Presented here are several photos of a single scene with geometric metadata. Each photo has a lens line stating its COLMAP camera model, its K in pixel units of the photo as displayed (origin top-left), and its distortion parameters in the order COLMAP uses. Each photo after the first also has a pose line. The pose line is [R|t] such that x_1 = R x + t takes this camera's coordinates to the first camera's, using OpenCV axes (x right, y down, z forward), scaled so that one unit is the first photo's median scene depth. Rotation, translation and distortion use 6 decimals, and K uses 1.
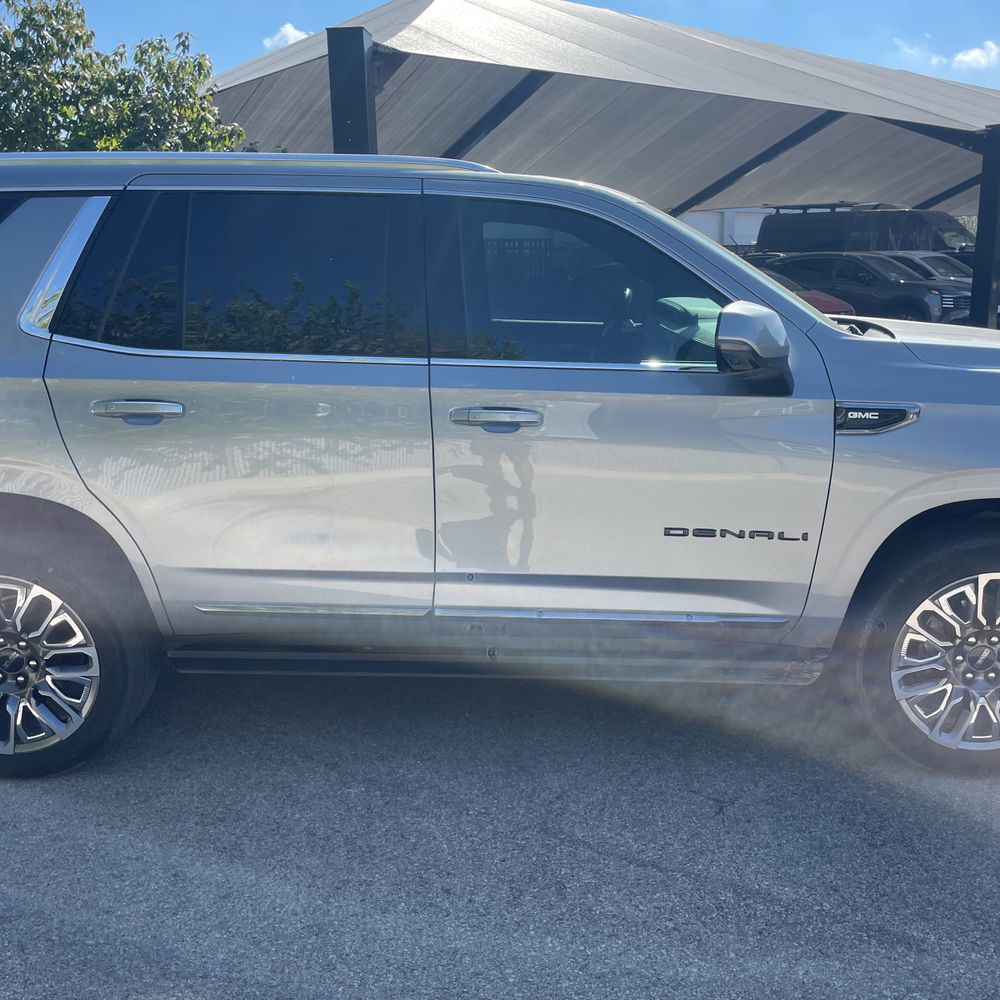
lens RADIAL K [[1032.4, 0, 507.9], [0, 1032.4, 507.9], [0, 0, 1]] dist [0.025961, 0.000000]
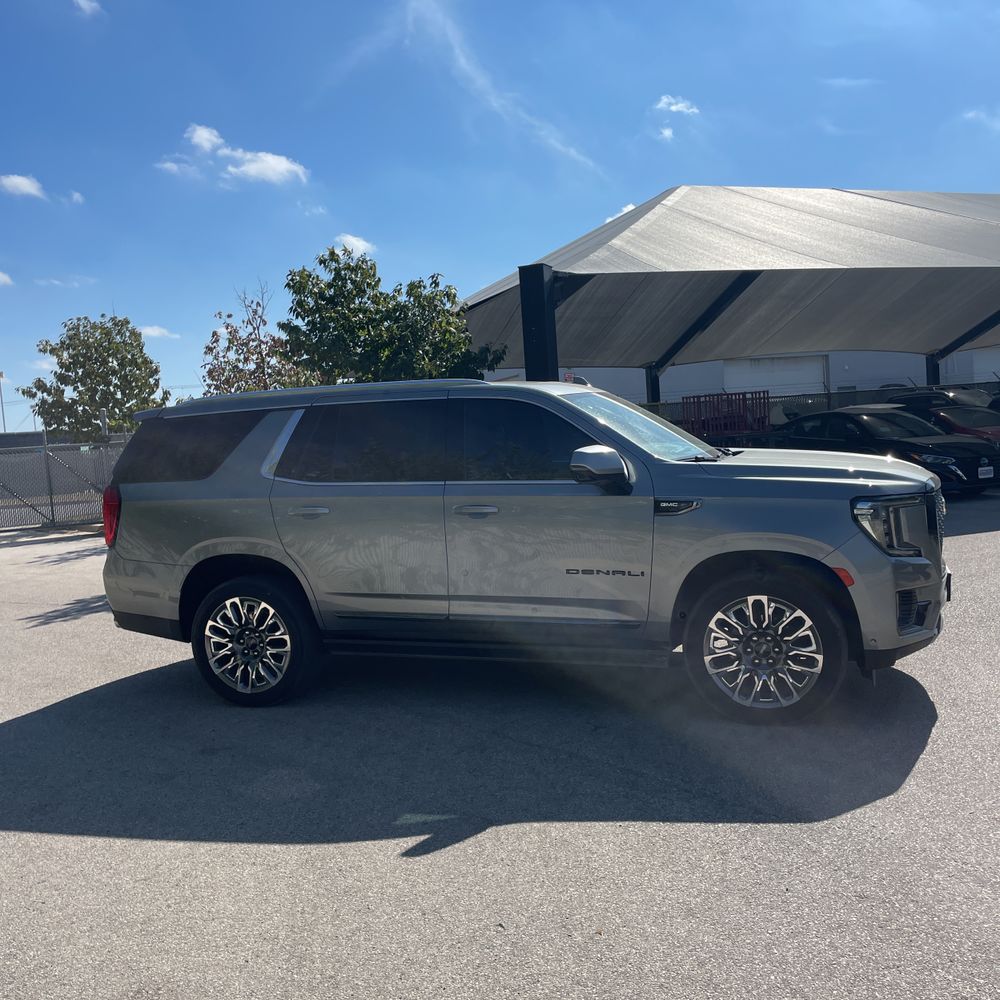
lens RADIAL K [[1032.4, 0, 499.4], [0, 1032.4, 494.9], [0, 0, 1]] dist [0.025961, 0.000000]
pose [[0.948459, -0.029709, -0.315504, 0.592583], [-0.019654, 0.988165, -0.152131, 0.161642], [0.316290, 0.150490, 0.936650, -0.723339]]
